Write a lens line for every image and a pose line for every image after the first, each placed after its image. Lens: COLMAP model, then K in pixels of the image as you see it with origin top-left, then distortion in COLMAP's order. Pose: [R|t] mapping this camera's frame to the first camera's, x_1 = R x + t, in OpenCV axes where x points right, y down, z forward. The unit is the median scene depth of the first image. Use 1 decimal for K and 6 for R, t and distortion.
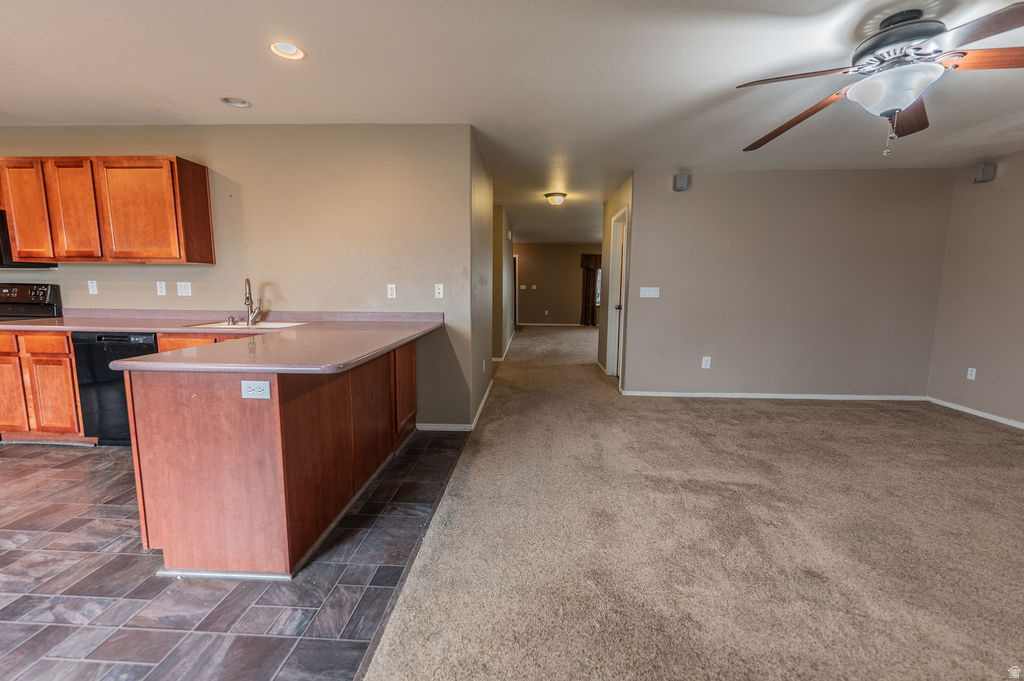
lens RADIAL K [[400.5, 0, 490.6], [0, 400.5, 343.3], [0, 0, 1]] dist [-0.006976, 0.000432]
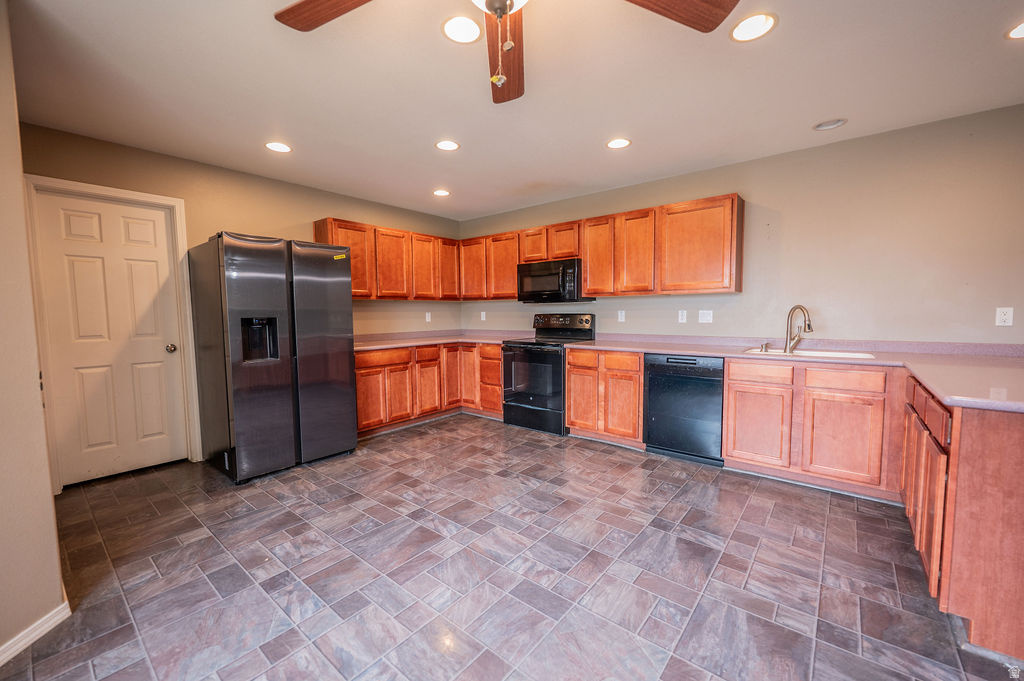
lens RADIAL K [[400.5, 0, 546.8], [0, 400.5, 340.8], [0, 0, 1]] dist [-0.006976, 0.000432]
pose [[0.814484, 0.022609, -0.579745, -0.559646], [-0.061128, 0.997023, -0.046997, 0.007821], [0.576956, 0.073717, 0.813441, -0.136541]]
